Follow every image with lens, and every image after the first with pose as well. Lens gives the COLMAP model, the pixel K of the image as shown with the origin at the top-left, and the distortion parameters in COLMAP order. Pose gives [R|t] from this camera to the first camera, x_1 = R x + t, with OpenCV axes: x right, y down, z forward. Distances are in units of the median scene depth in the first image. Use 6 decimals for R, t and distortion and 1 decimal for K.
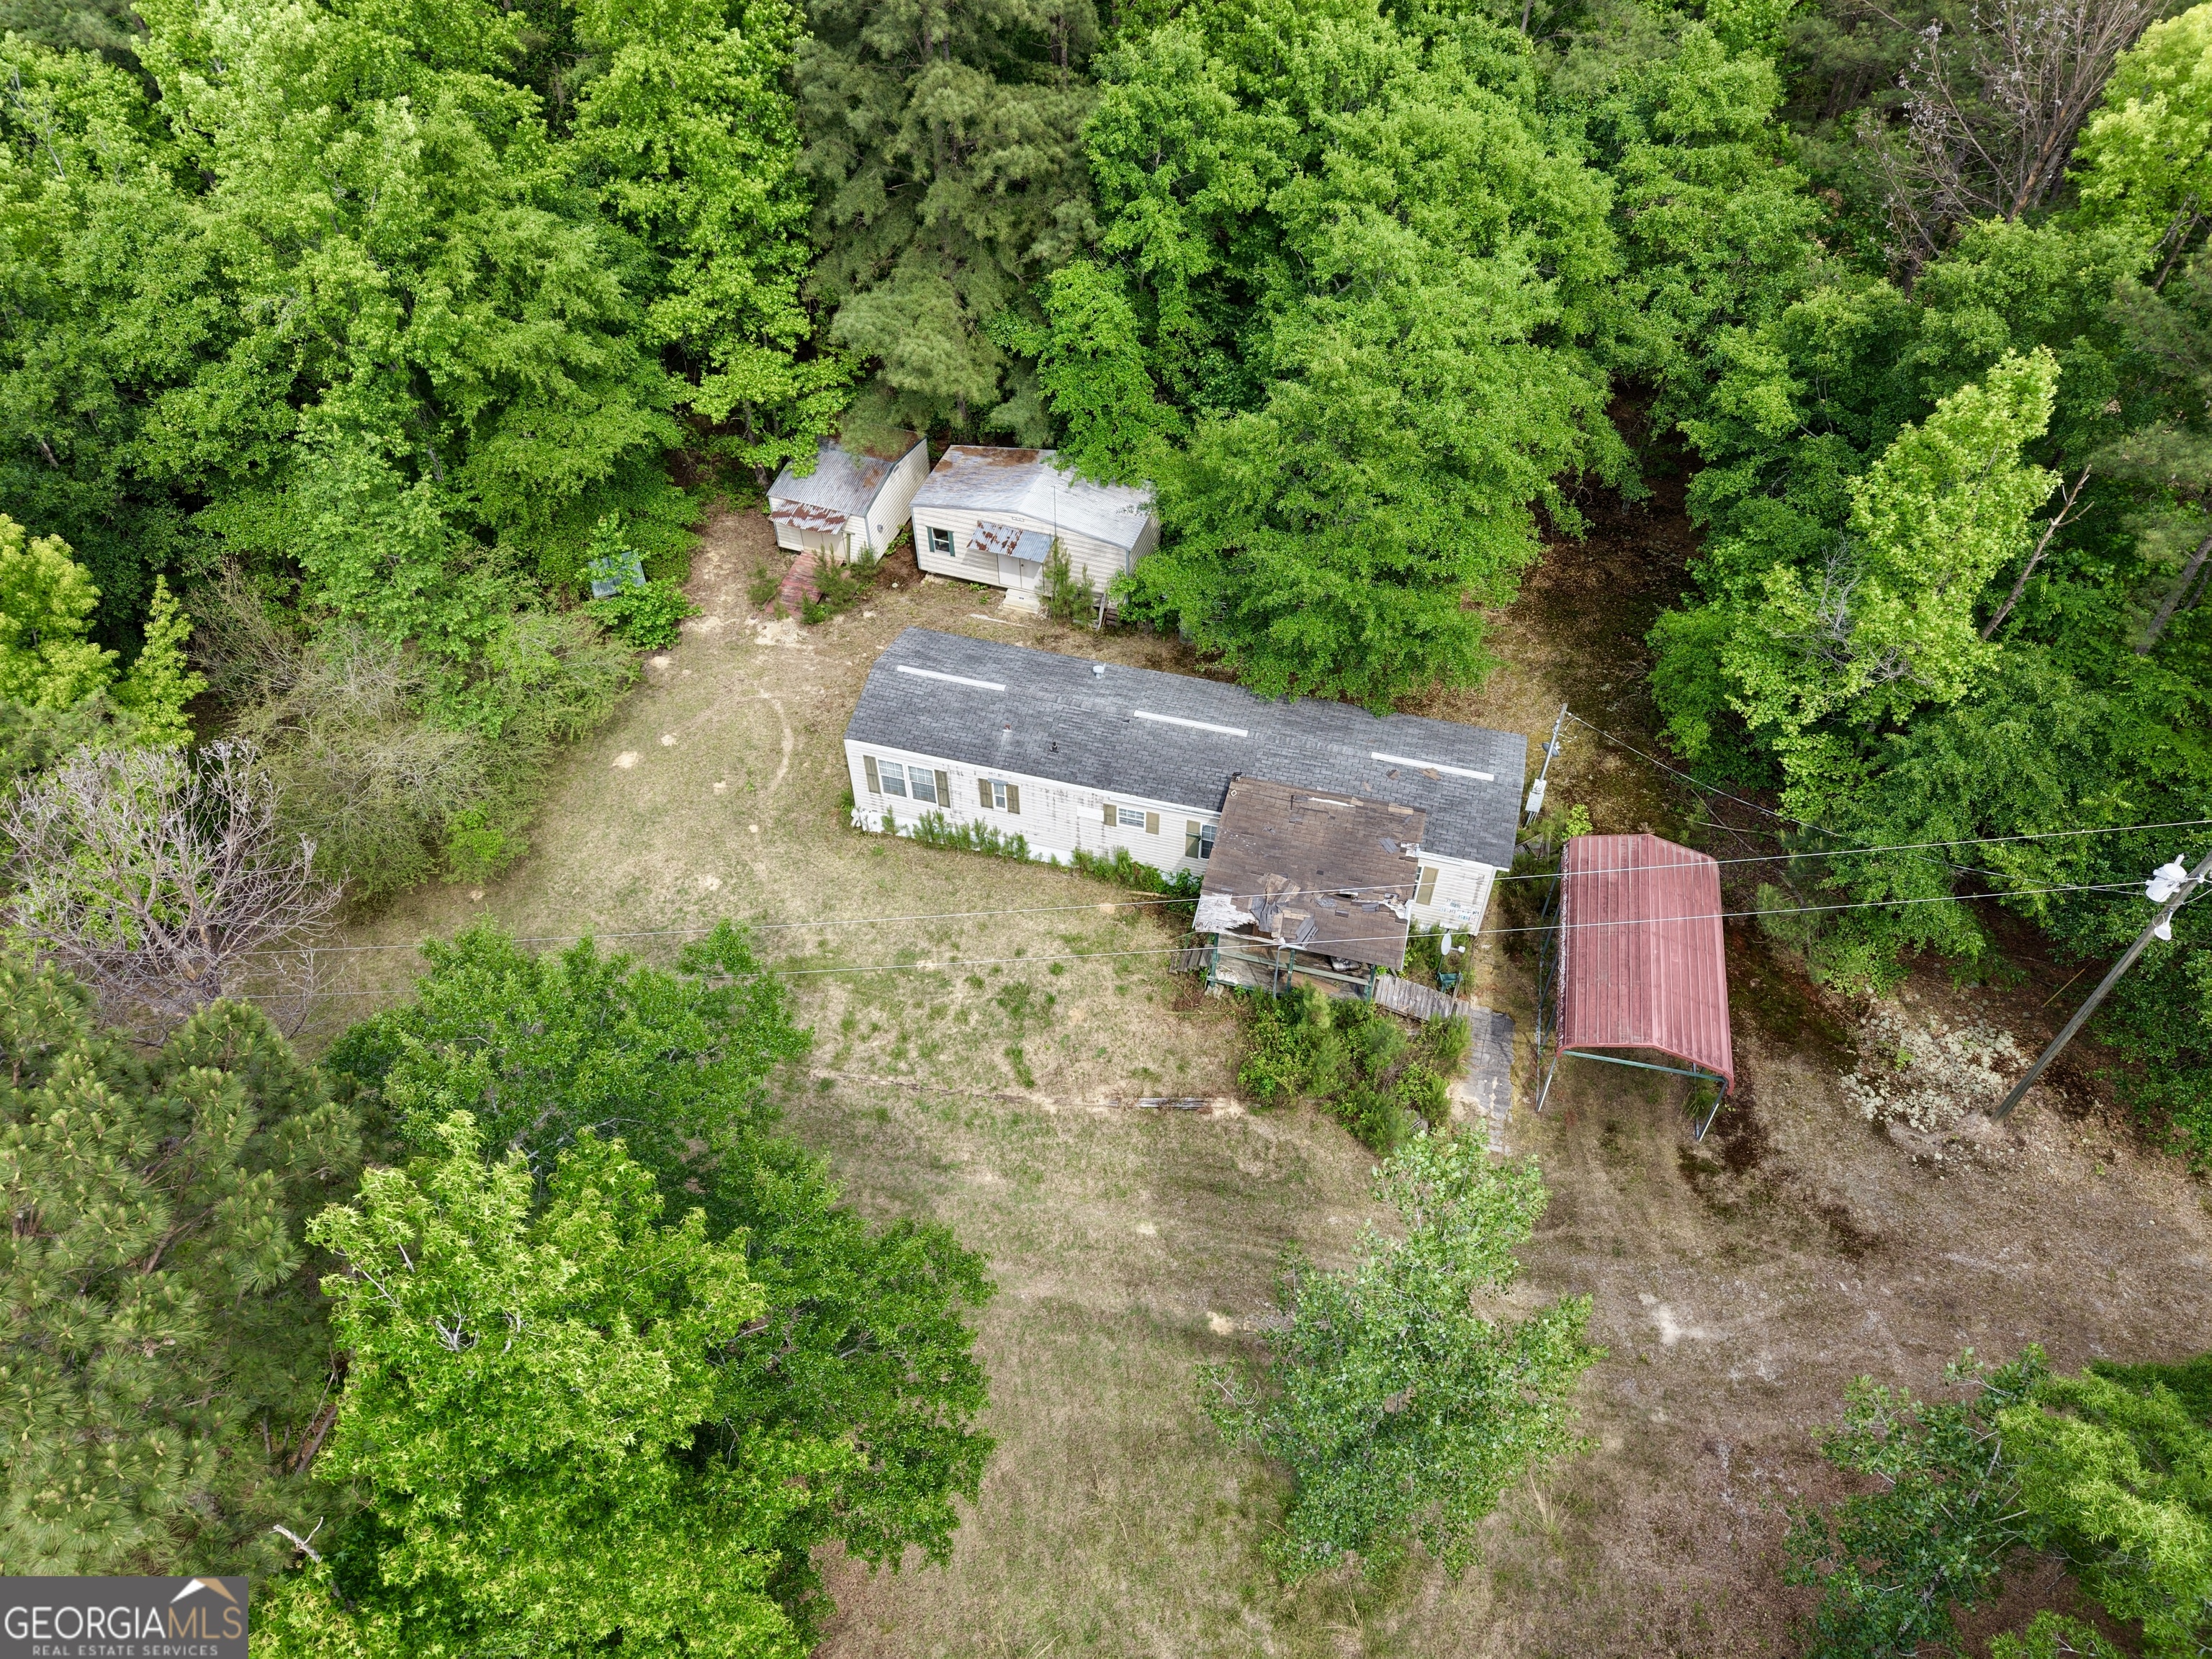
lens RADIAL K [[1485.3, 0, 1117.2], [0, 1485.3, 837.6], [0, 0, 1]] dist [0.036145, -0.027681]
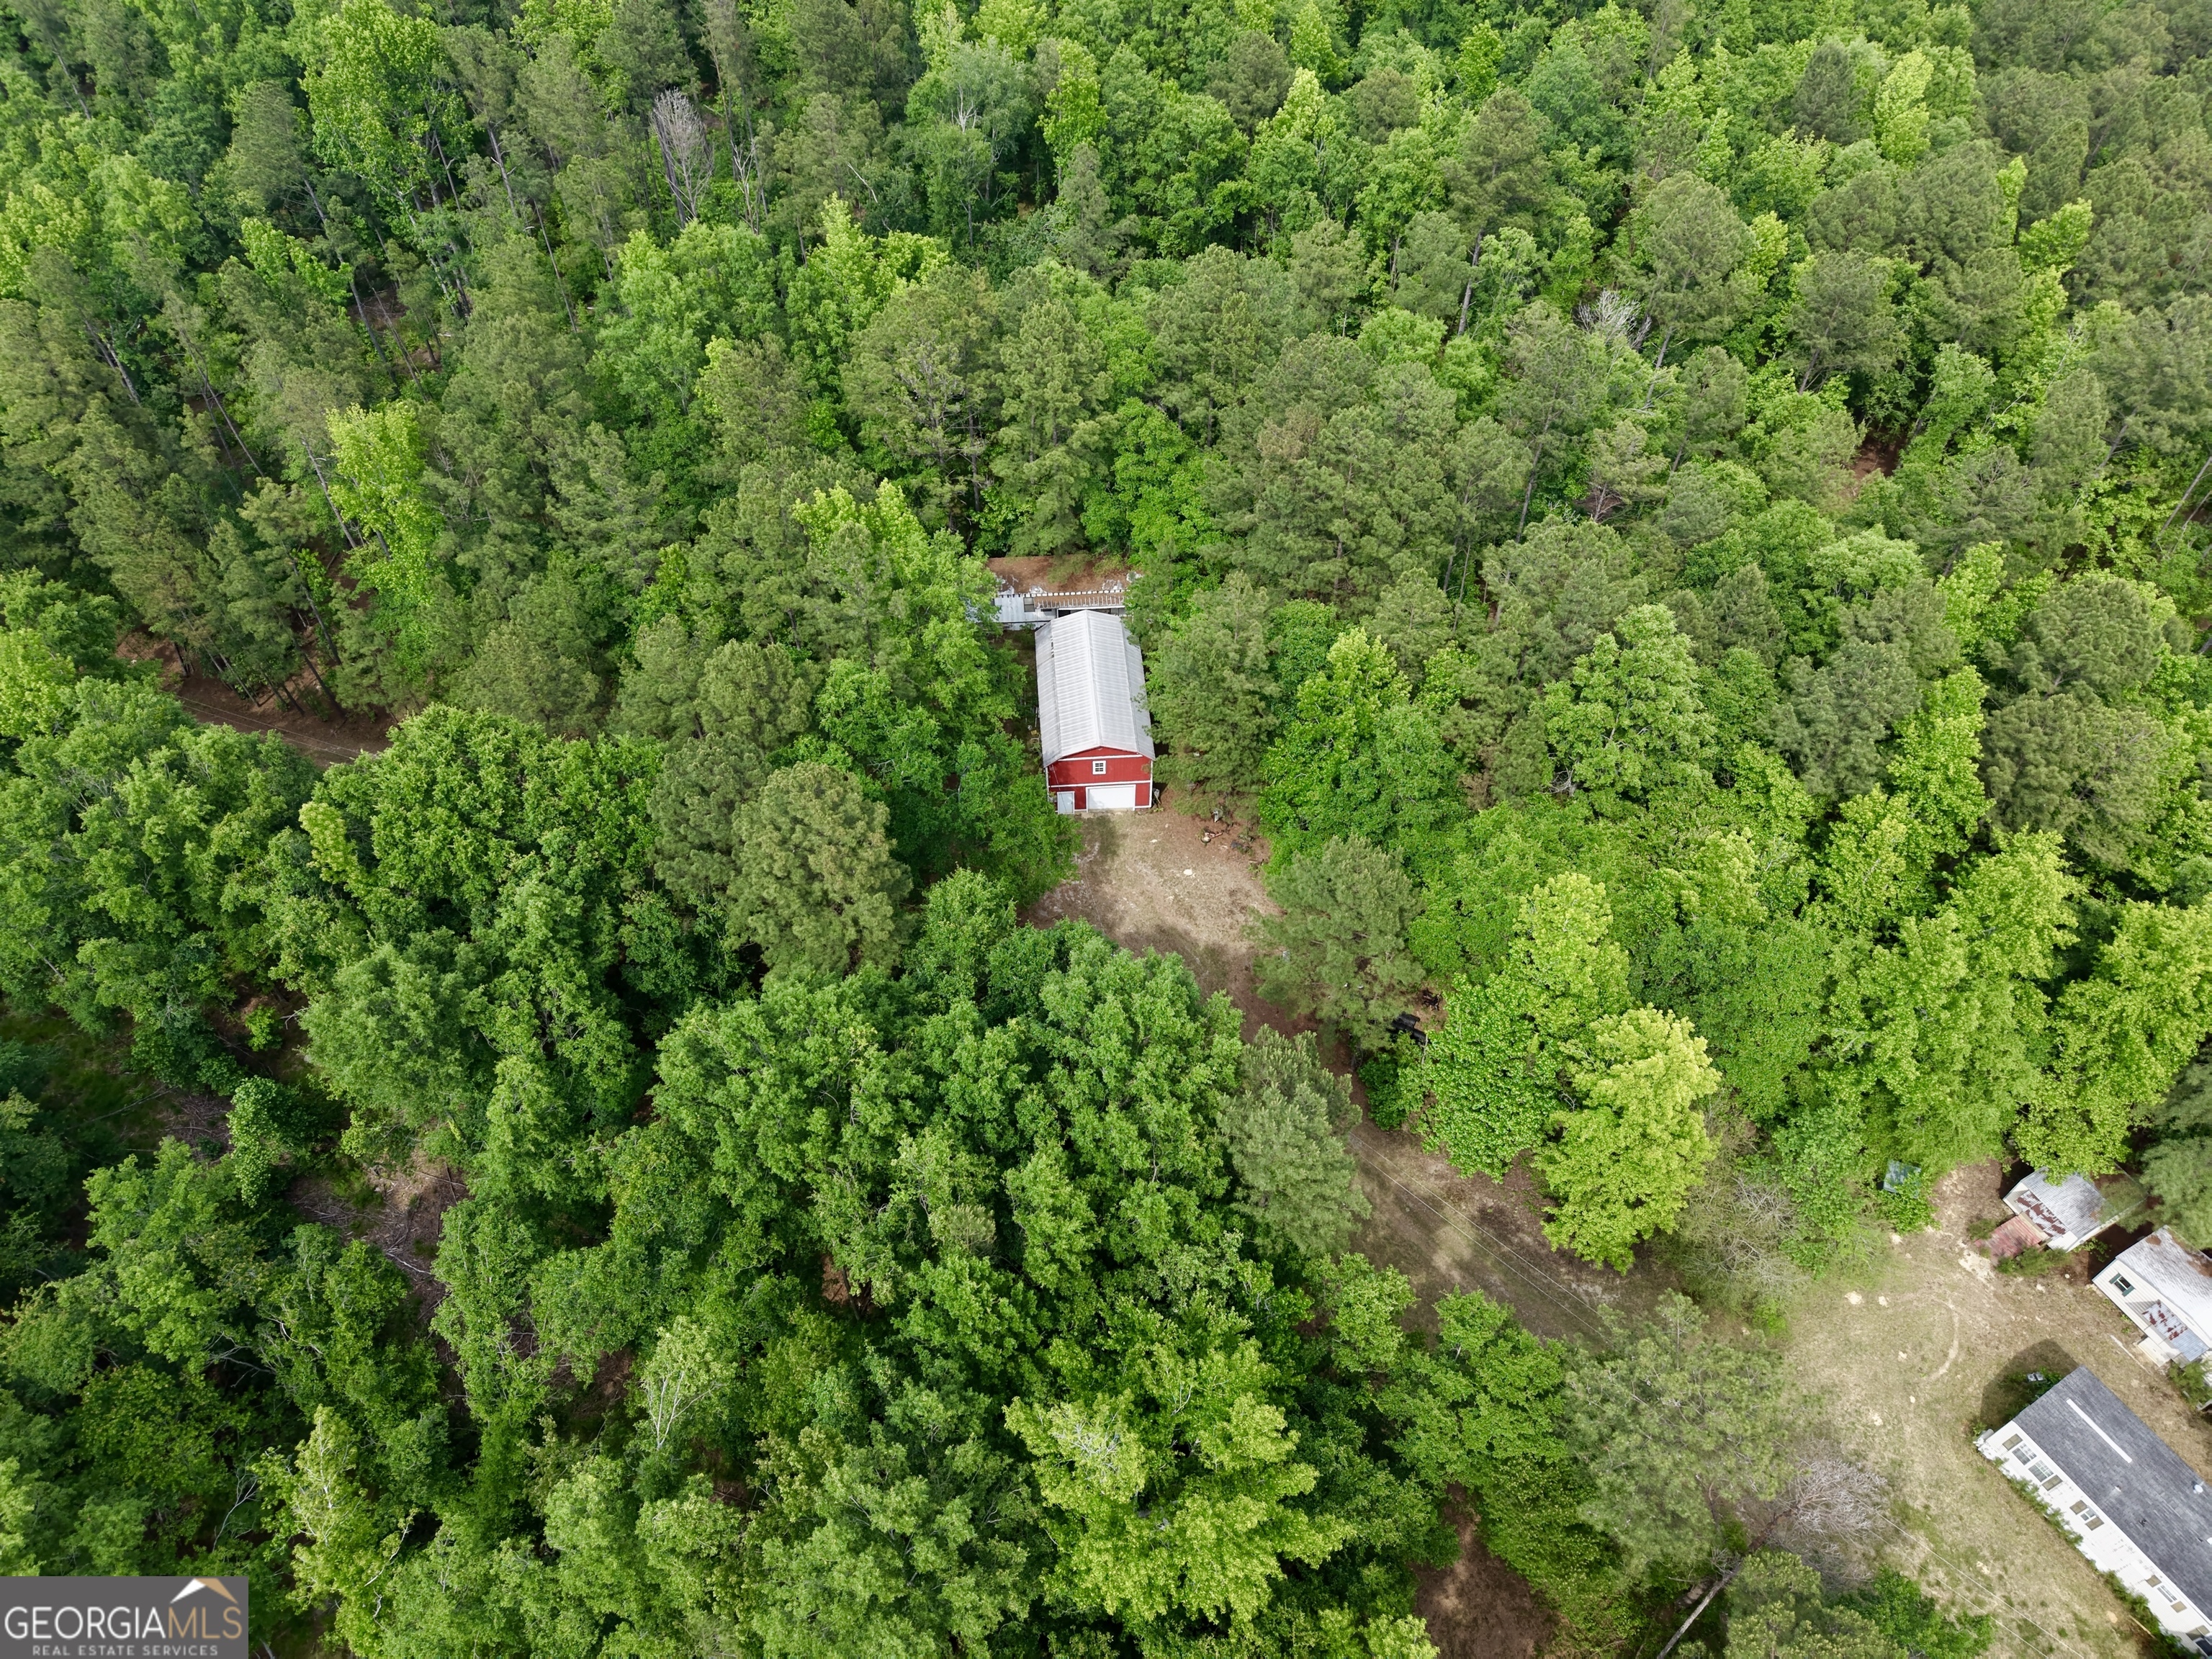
lens RADIAL K [[1485.3, 0, 1117.2], [0, 1485.3, 837.6], [0, 0, 1]] dist [0.036145, -0.027681]
pose [[0.727834, 0.518986, -0.448231, -0.453604], [-0.500508, 0.848852, 0.170125, -0.368876], [0.468774, 0.100520, 0.877580, -0.915903]]
